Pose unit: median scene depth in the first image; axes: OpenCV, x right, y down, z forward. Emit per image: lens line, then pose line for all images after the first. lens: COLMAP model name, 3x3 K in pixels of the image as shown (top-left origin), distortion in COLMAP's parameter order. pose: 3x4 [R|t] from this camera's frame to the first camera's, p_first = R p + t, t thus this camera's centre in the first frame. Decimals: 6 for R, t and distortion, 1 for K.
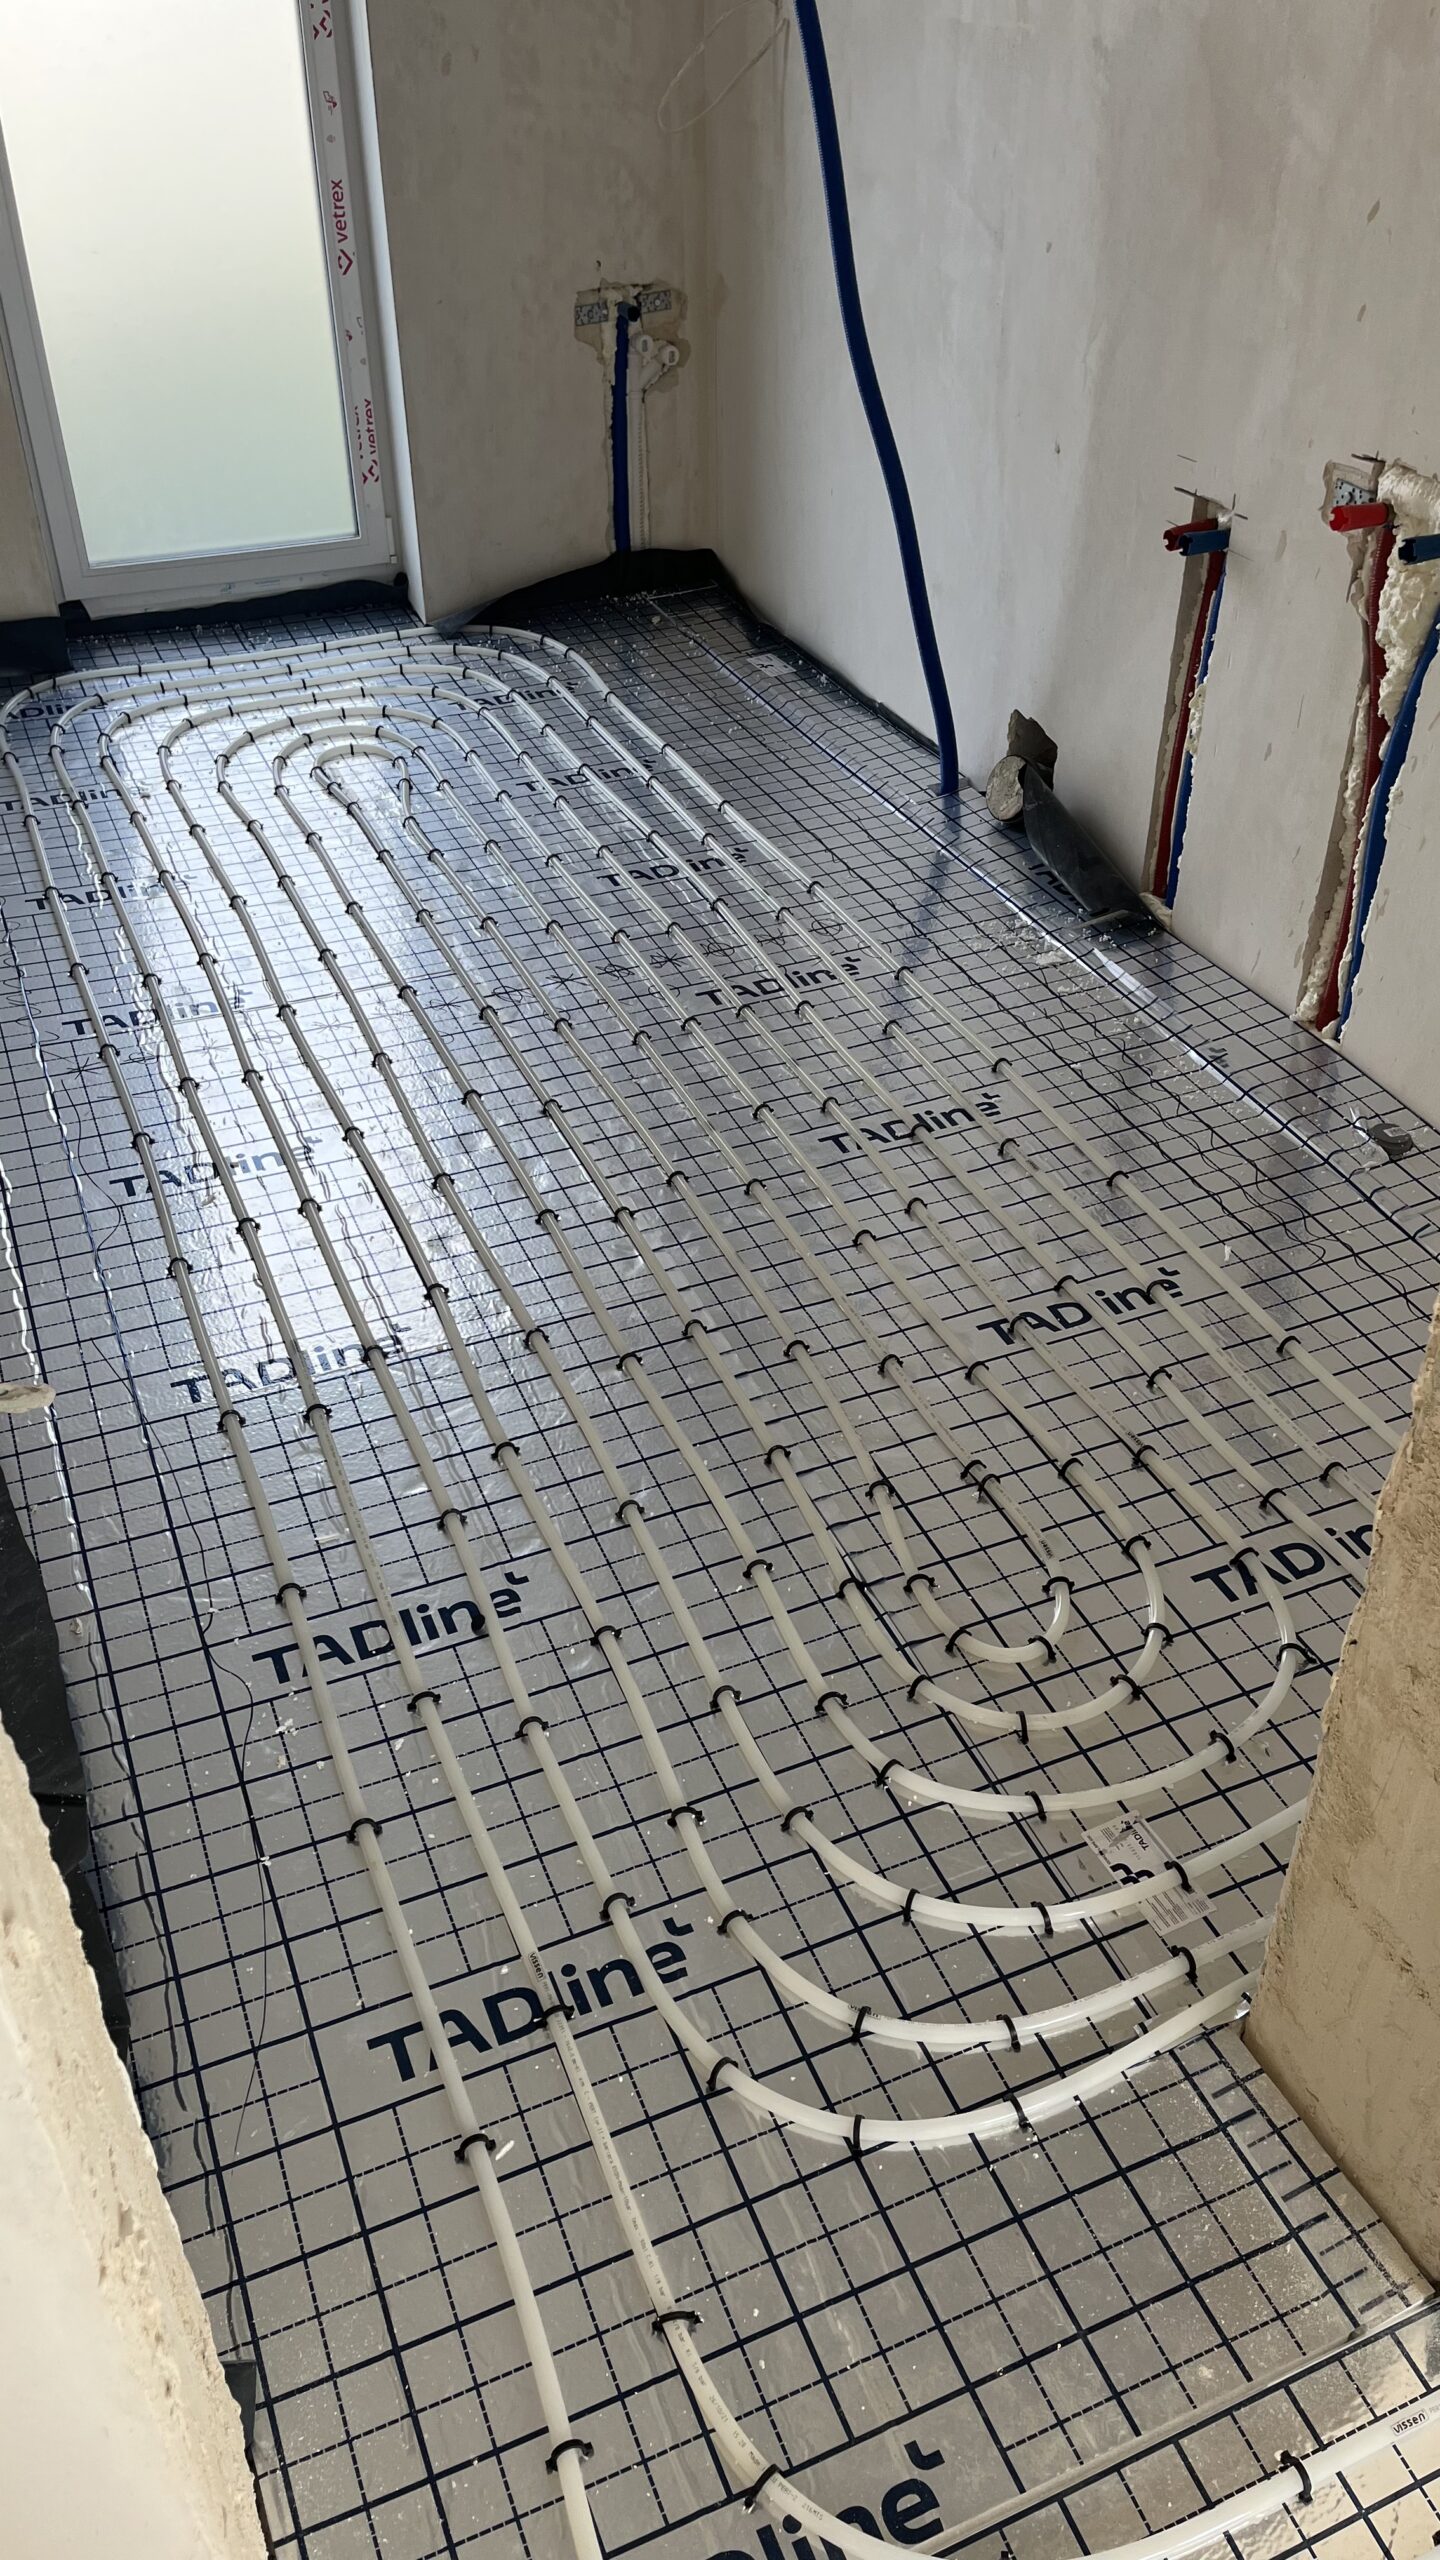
lens RADIAL K [[1948.0, 0, 734.9], [0, 1948.0, 1288.0], [0, 0, 1]] dist [0.052701, -0.058781]
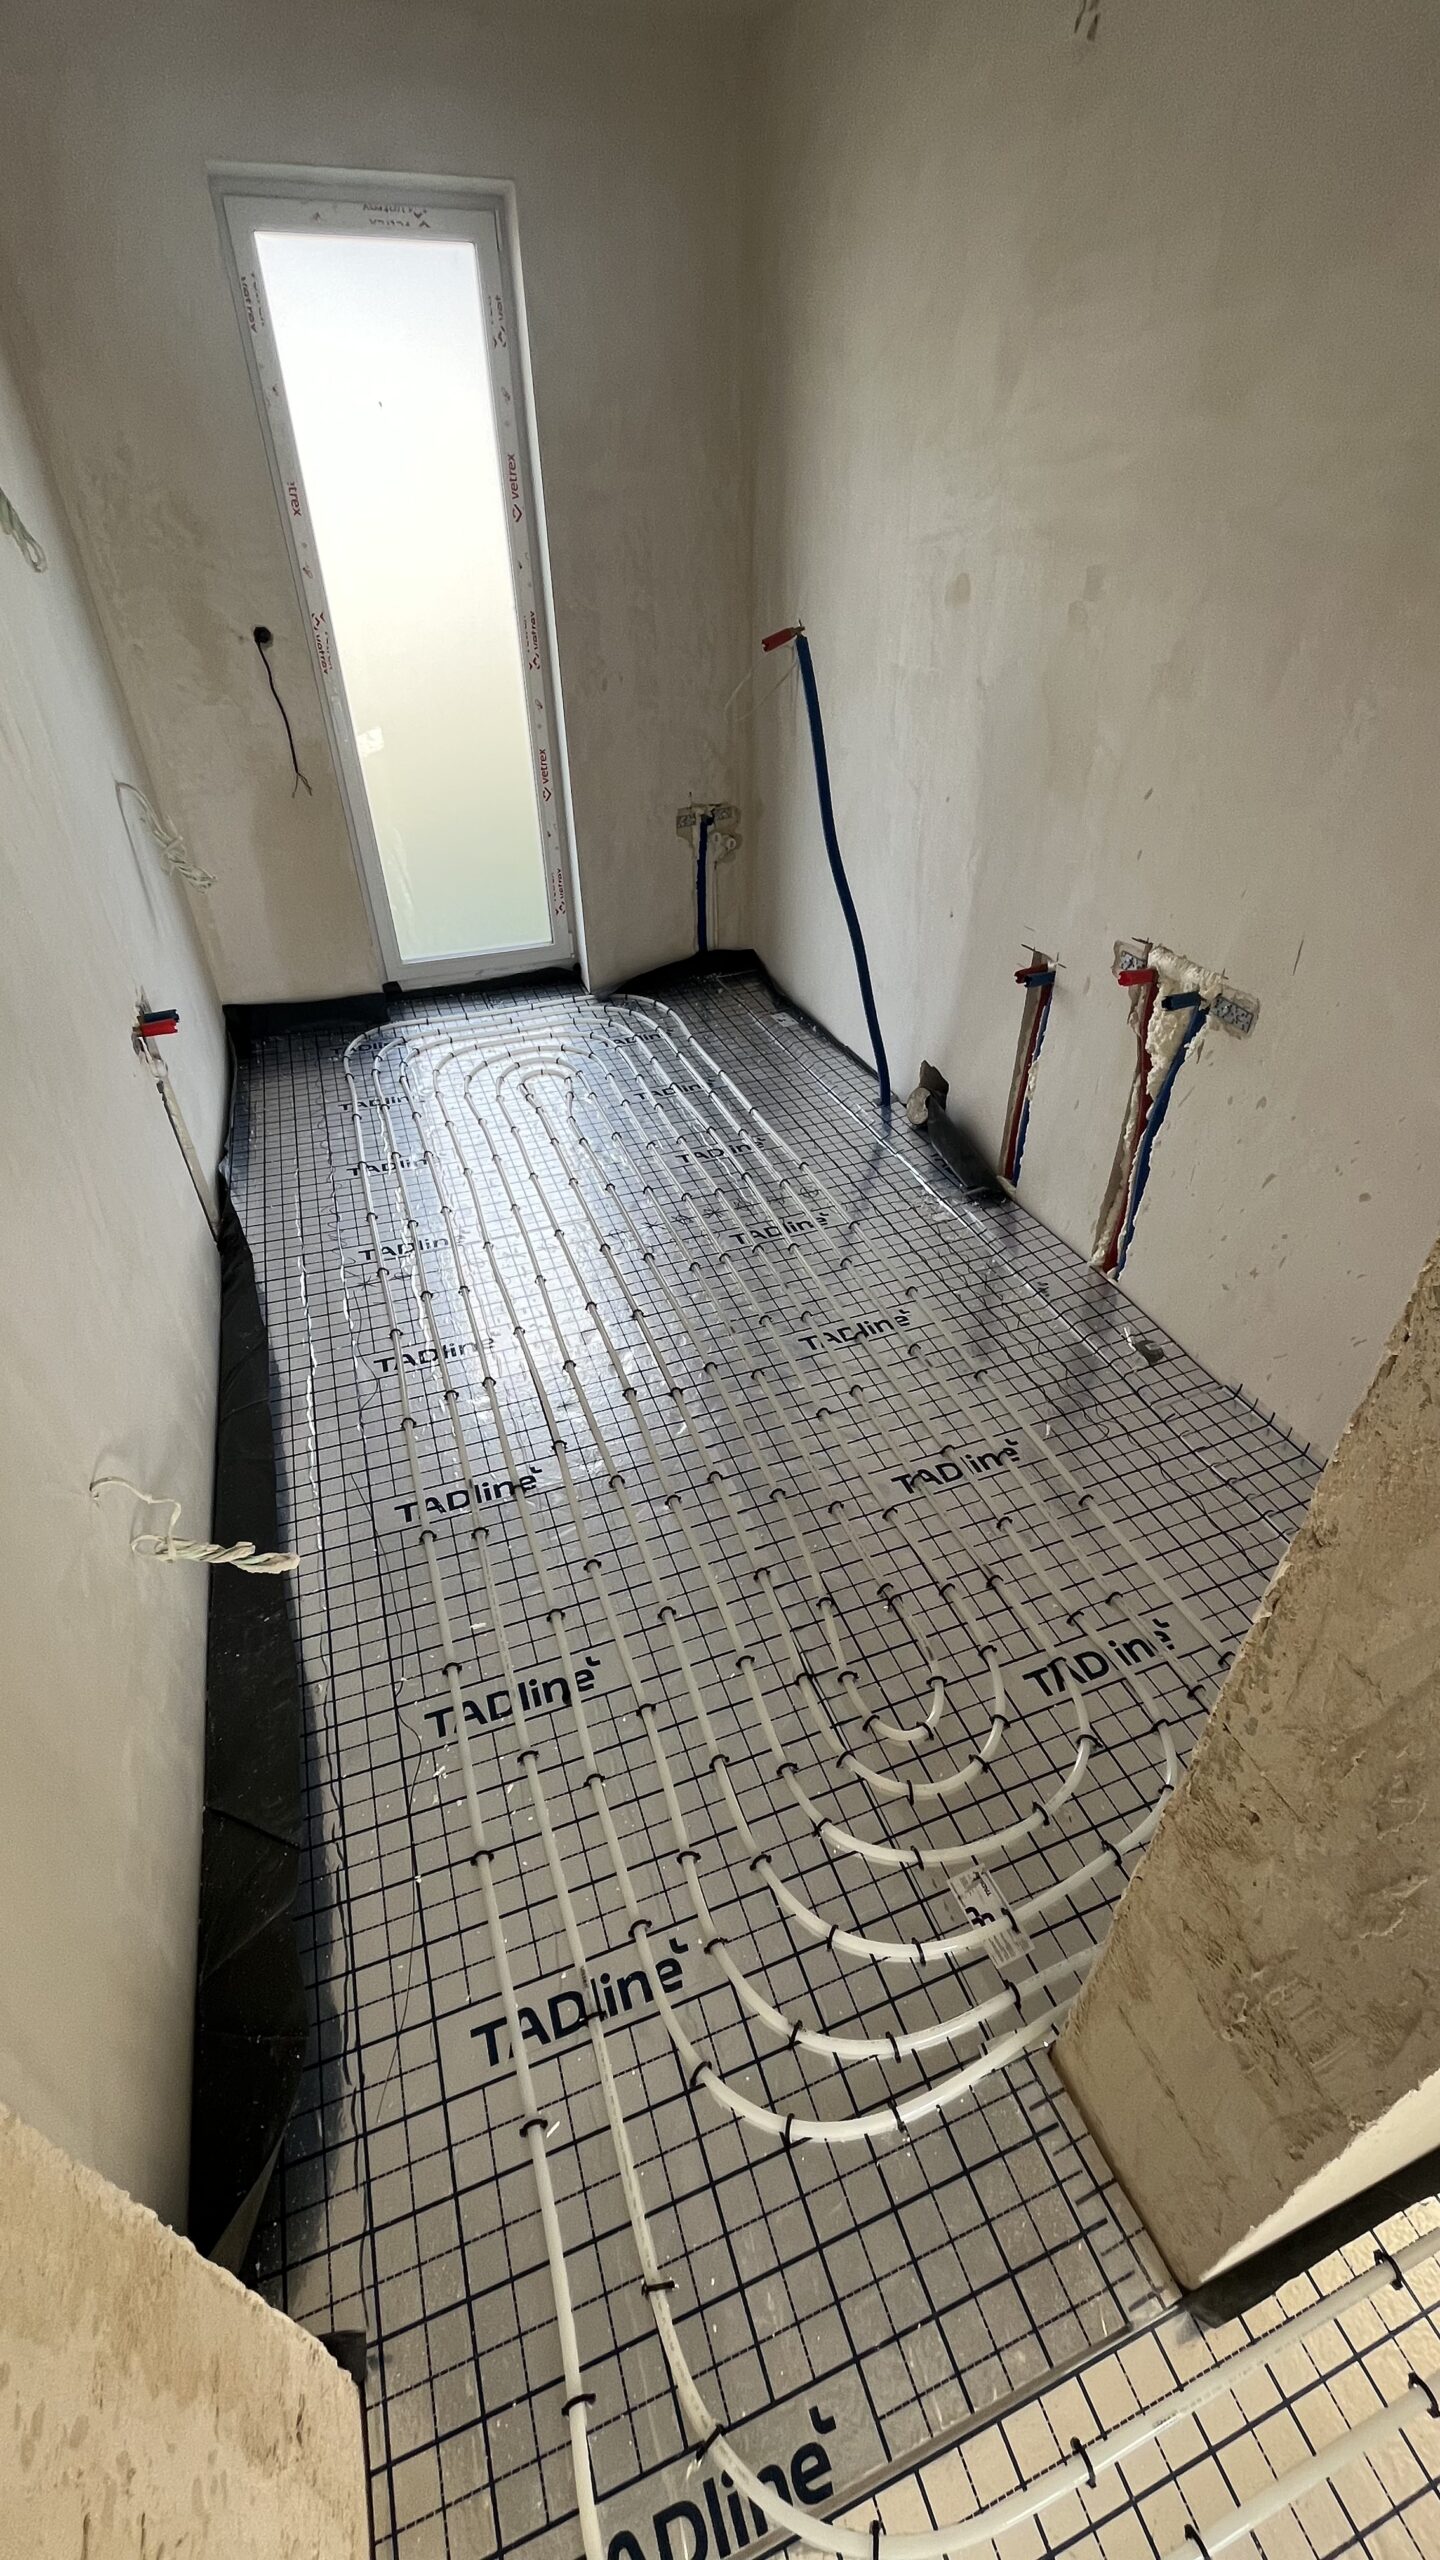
lens RADIAL K [[1038.2, 0, 724.3], [0, 1038.2, 1288.3], [0, 0, 1]] dist [-0.007457, 0.000281]
pose [[0.998646, 0.020118, -0.047966, 0.023237], [-0.020349, 0.999784, -0.004331, -0.122097], [0.047869, 0.005301, 0.998840, 0.127640]]
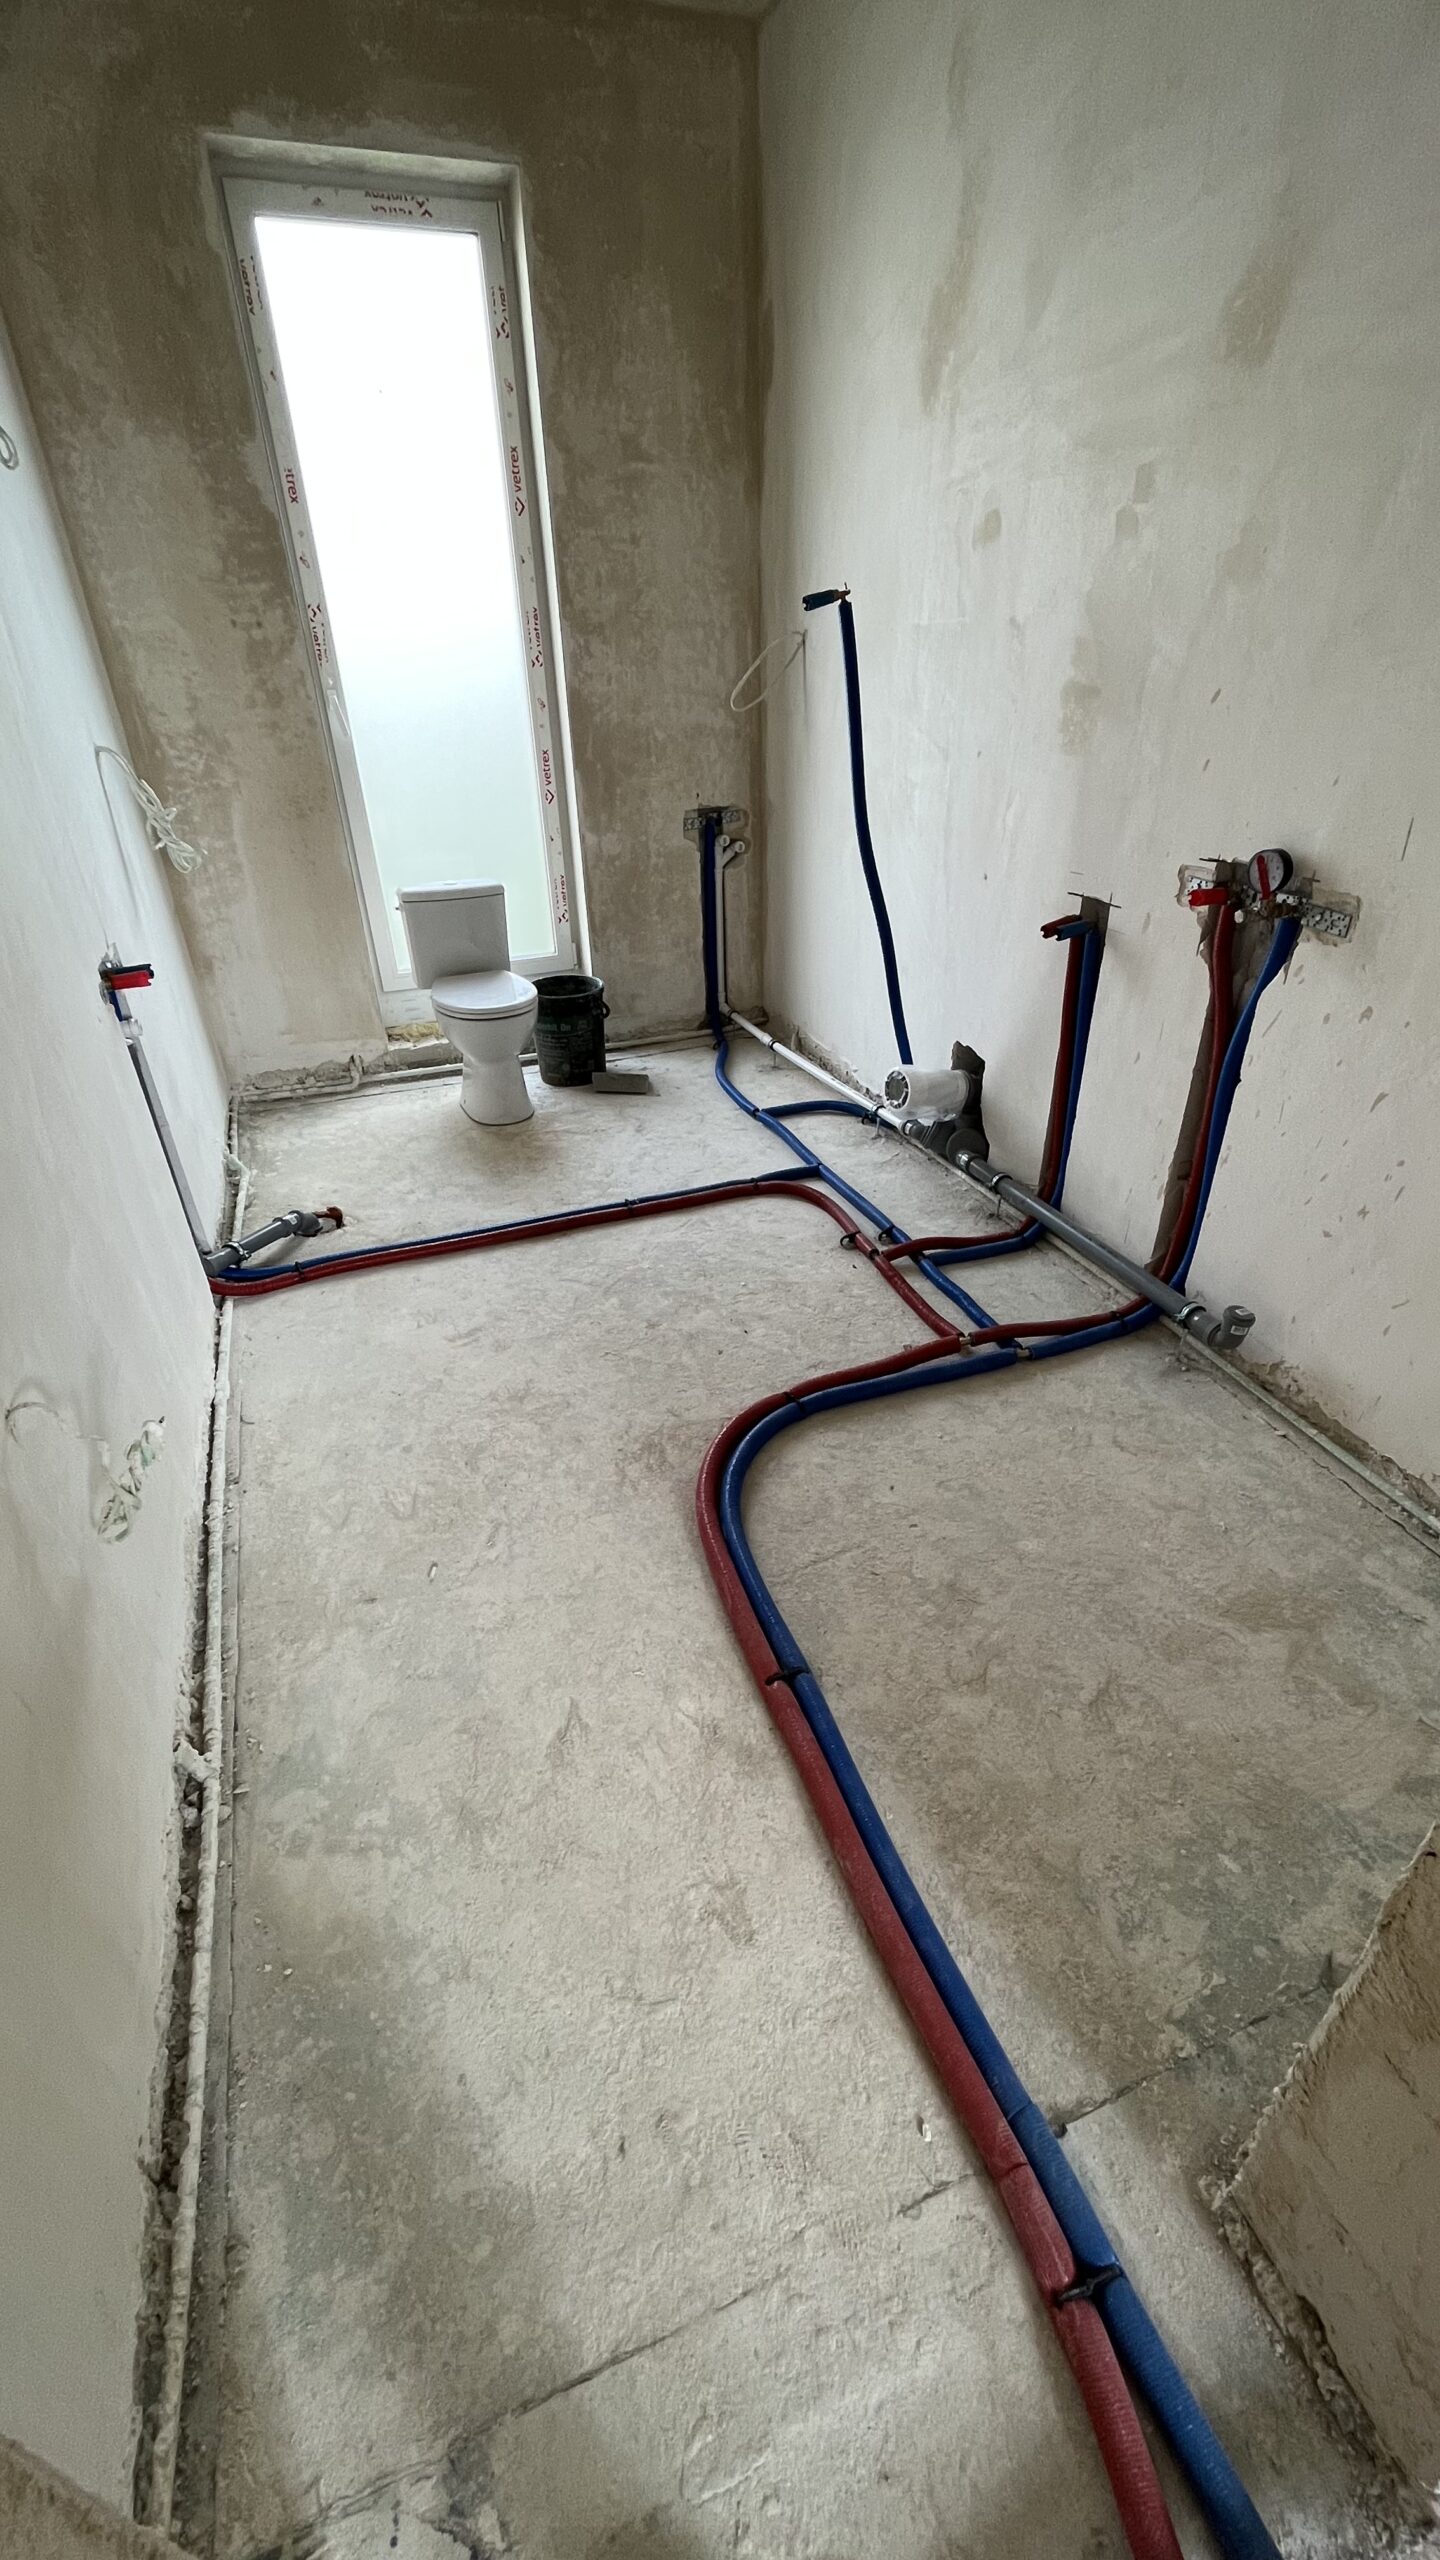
lens RADIAL K [[1038.2, 0, 722.6], [0, 1038.2, 1291.2], [0, 0, 1]] dist [-0.007457, 0.000281]
pose [[0.999010, 0.000833, -0.044475, -0.011921], [-0.004430, 0.996717, -0.080841, -0.032147], [0.044262, 0.080958, 0.995734, 0.230056]]
